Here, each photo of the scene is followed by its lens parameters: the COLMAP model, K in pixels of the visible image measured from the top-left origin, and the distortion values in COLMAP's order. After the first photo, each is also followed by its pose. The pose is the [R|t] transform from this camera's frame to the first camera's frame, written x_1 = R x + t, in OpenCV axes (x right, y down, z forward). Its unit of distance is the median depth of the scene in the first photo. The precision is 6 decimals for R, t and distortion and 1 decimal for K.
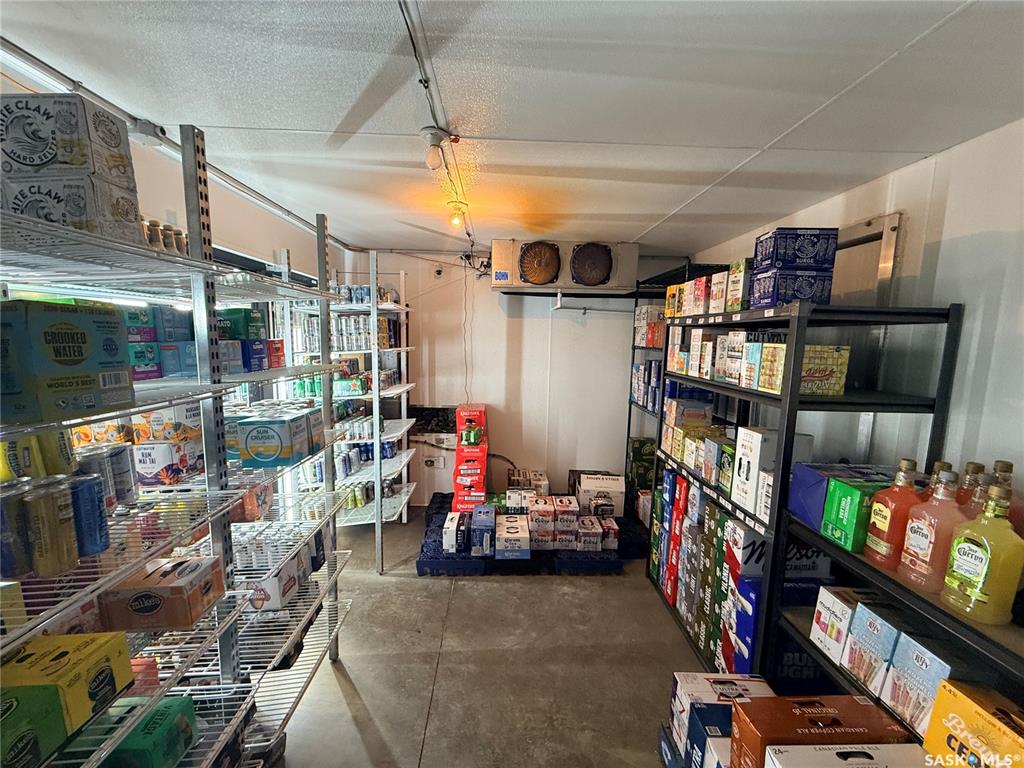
lens RADIAL K [[404.6, 0, 508.8], [0, 404.6, 385.0], [0, 0, 1]] dist [0.001459, -0.000001]
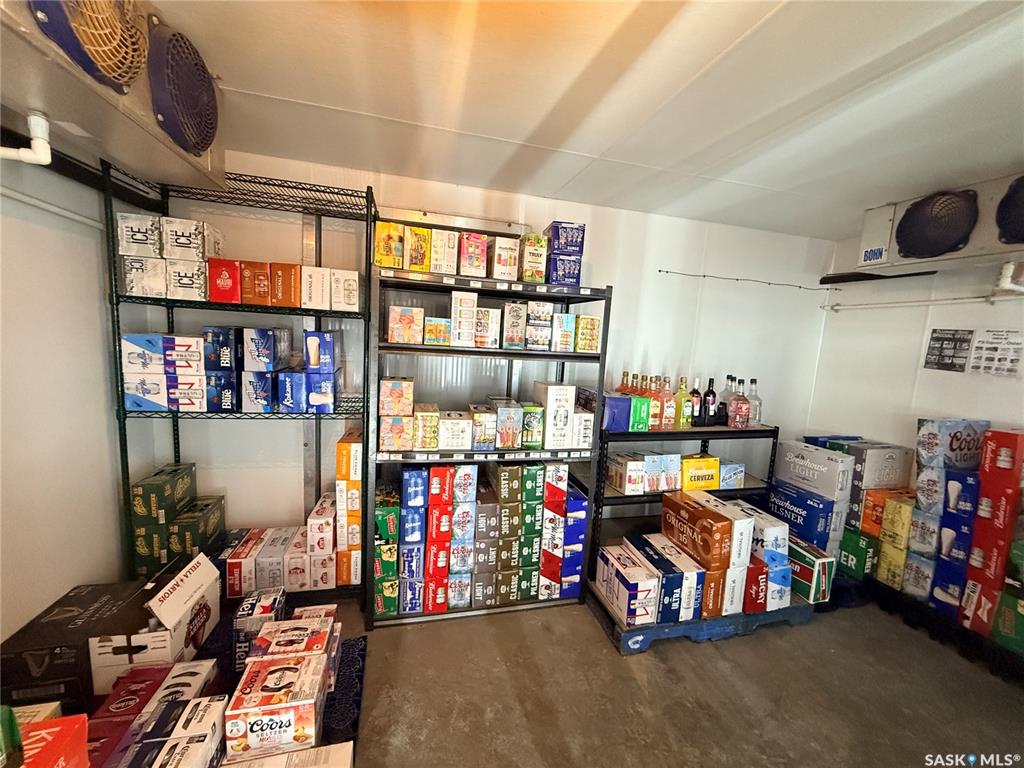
lens RADIAL K [[404.6, 0, 508.9], [0, 404.6, 385.2], [0, 0, 1]] dist [0.001459, -0.000001]
pose [[-0.221036, -0.161897, 0.961734, -0.523400], [0.053201, 0.982655, 0.177646, -0.111013], [-0.973813, 0.090431, -0.208589, 1.348954]]
